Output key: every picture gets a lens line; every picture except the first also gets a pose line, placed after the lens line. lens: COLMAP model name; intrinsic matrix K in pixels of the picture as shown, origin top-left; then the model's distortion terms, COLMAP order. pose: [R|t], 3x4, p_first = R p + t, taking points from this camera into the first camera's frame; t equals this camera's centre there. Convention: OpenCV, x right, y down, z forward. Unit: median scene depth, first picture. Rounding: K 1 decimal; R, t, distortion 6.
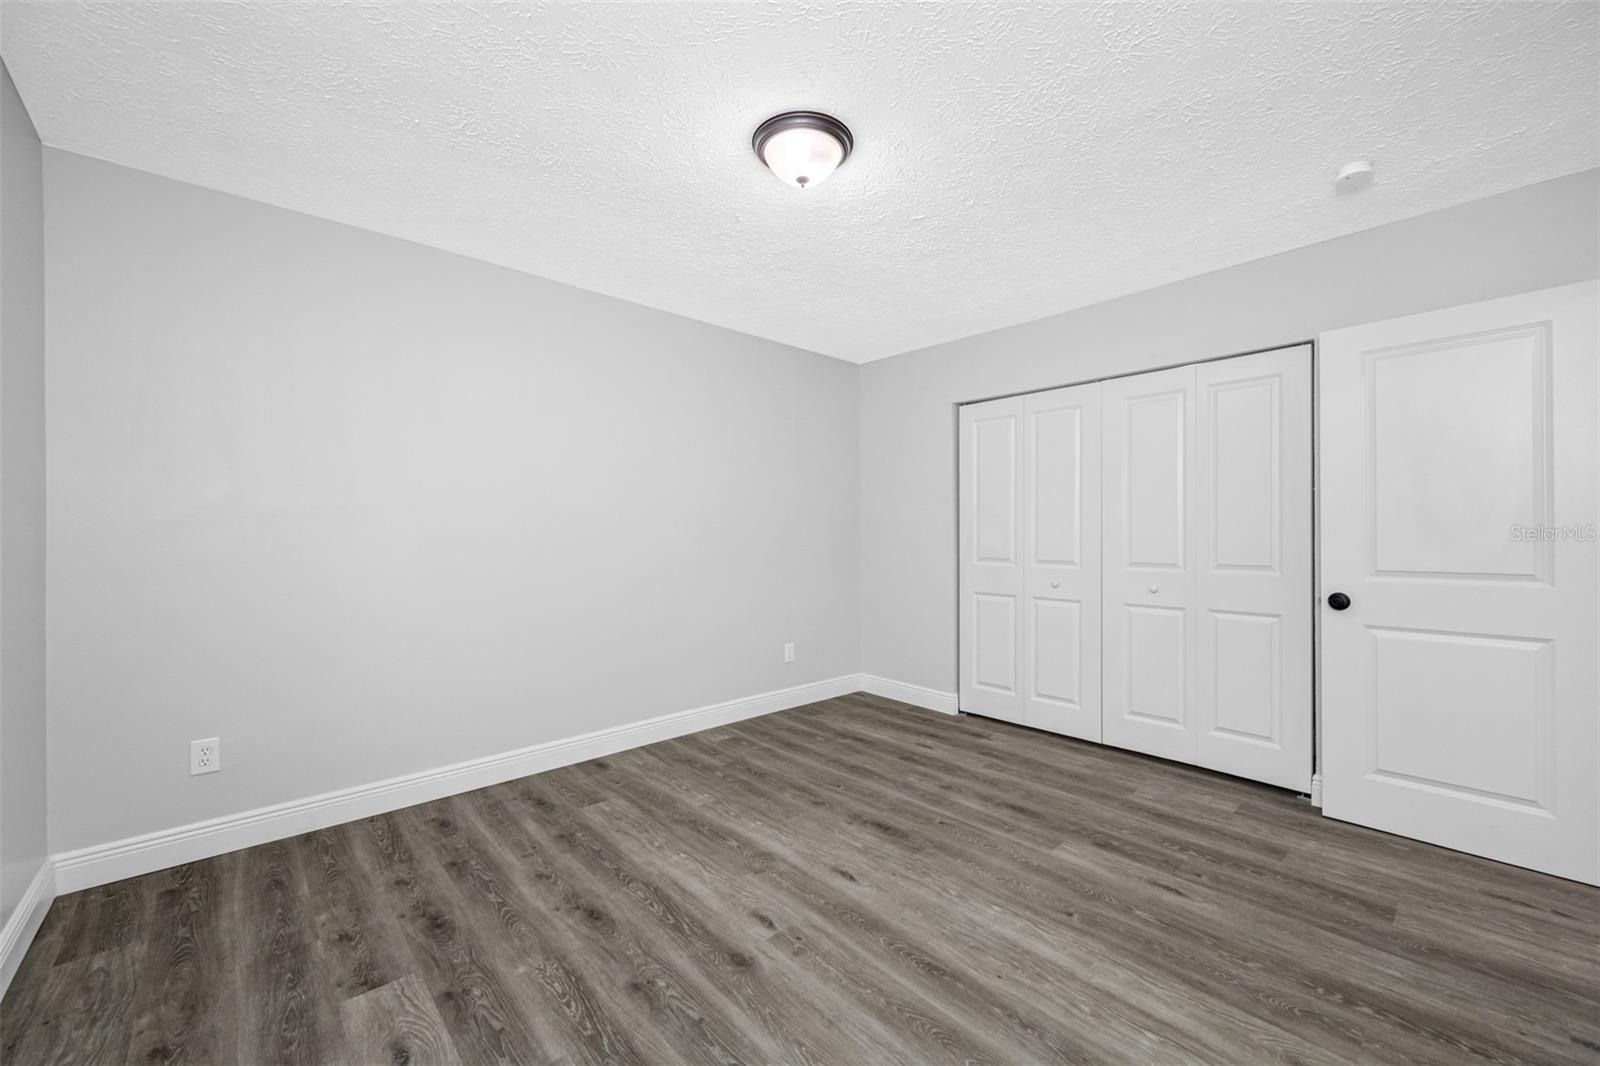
lens RADIAL K [[606.9, 0, 800.0], [0, 606.9, 533.0], [0, 0, 1]] dist [0.001056, 0.000108]
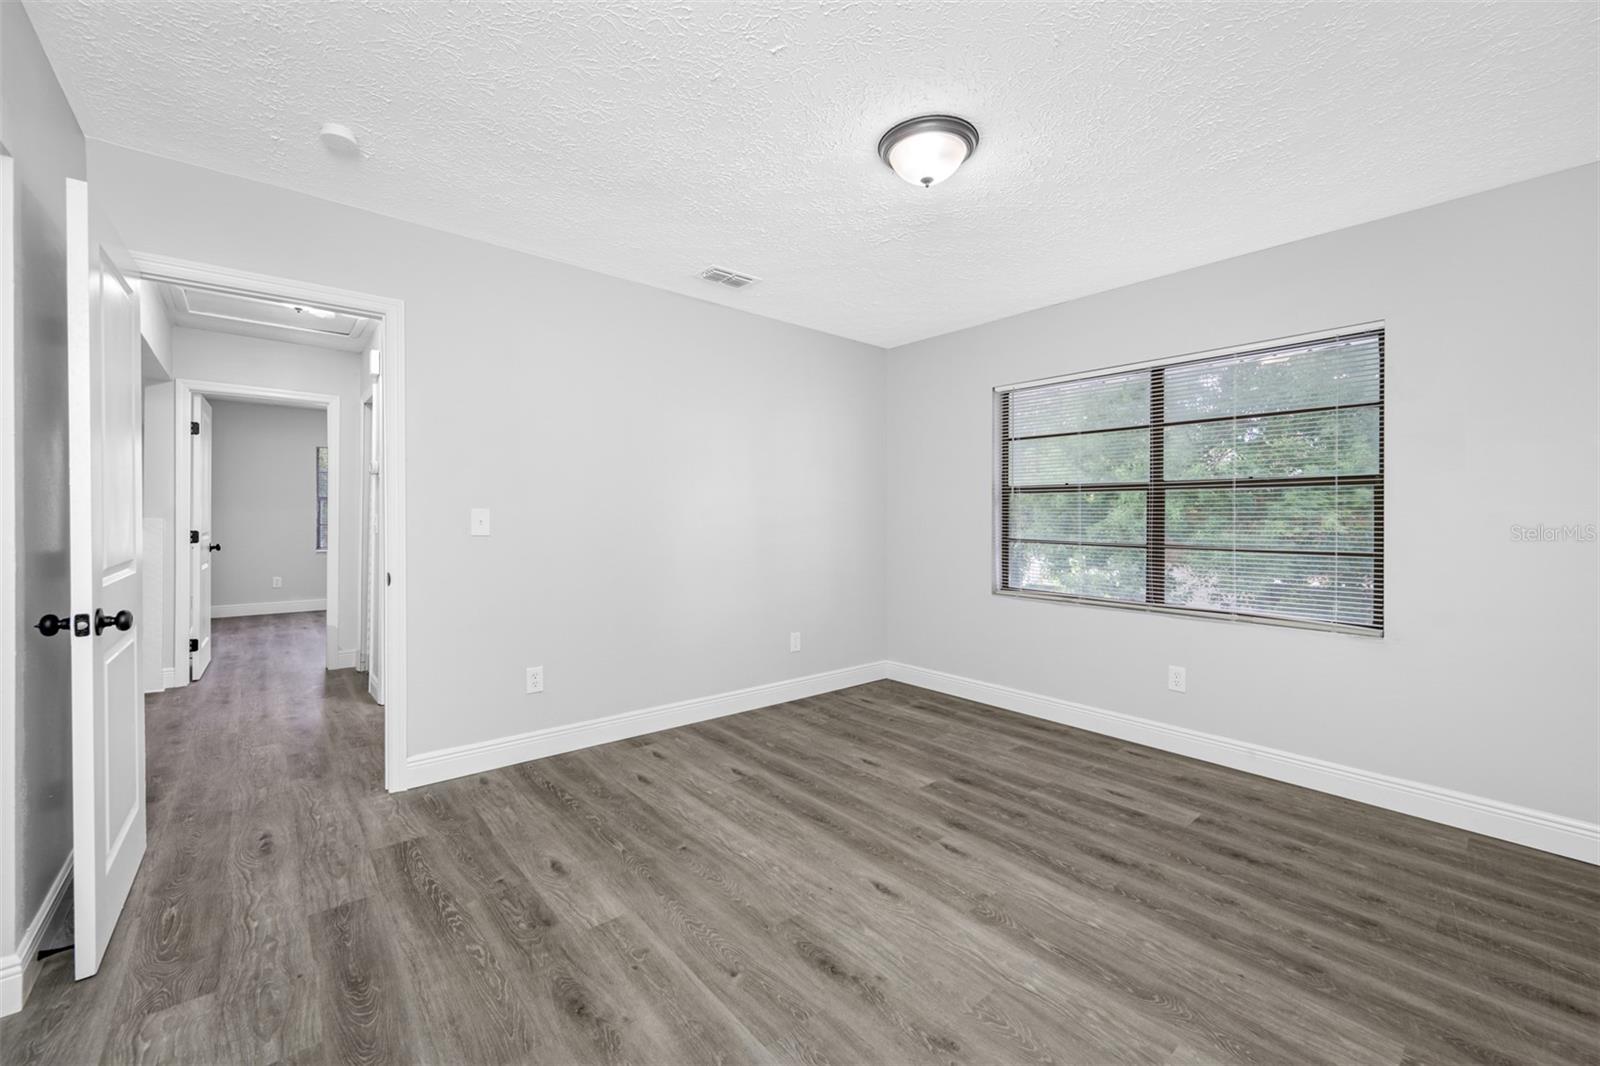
lens RADIAL K [[641.9, 0, 816.2], [0, 641.9, 526.9], [0, 0, 1]] dist [0.000469, -0.000287]
pose [[-0.999965, -0.006045, 0.005717, 0.166400], [-0.005946, 0.999836, 0.017103, 0.006818], [-0.005819, 0.017069, -0.999837, 1.865445]]
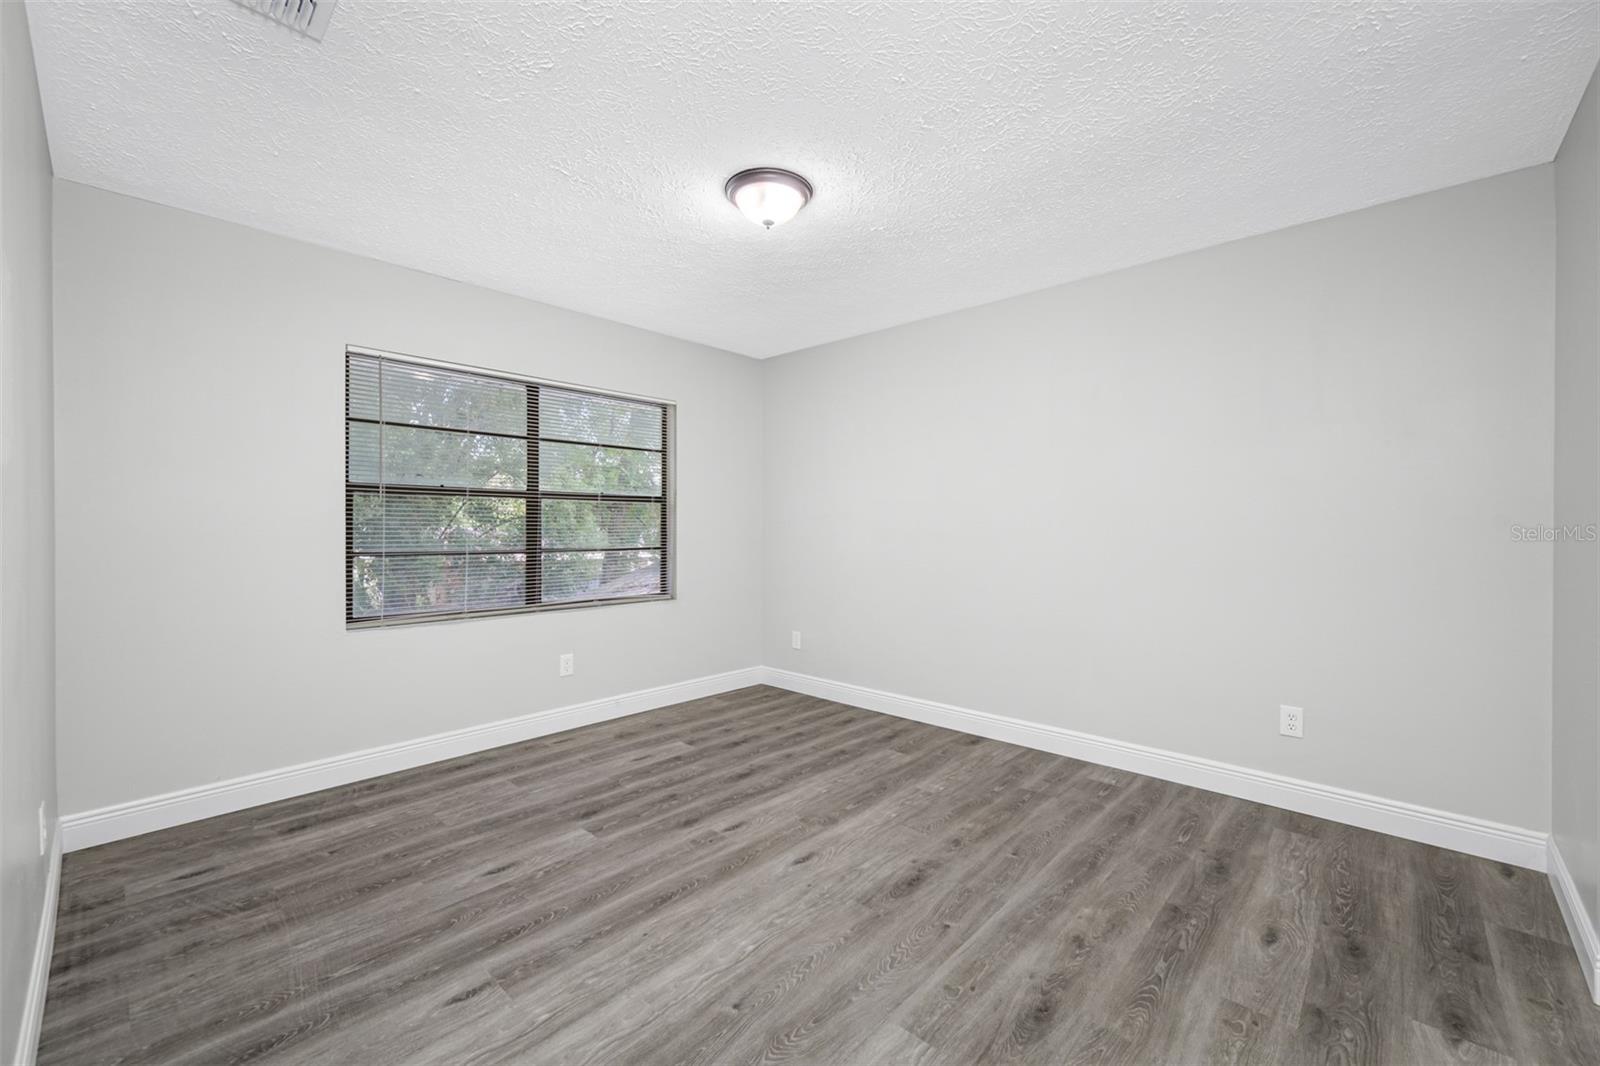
lens RADIAL K [[641.9, 0, 816.2], [0, 641.9, 526.9], [0, 0, 1]] dist [0.000469, -0.000287]
pose [[0.112022, 0.001943, -0.993704, 1.090609], [-0.004602, 0.999988, 0.001436, 0.007735], [0.993695, 0.004412, 0.112030, 0.859688]]
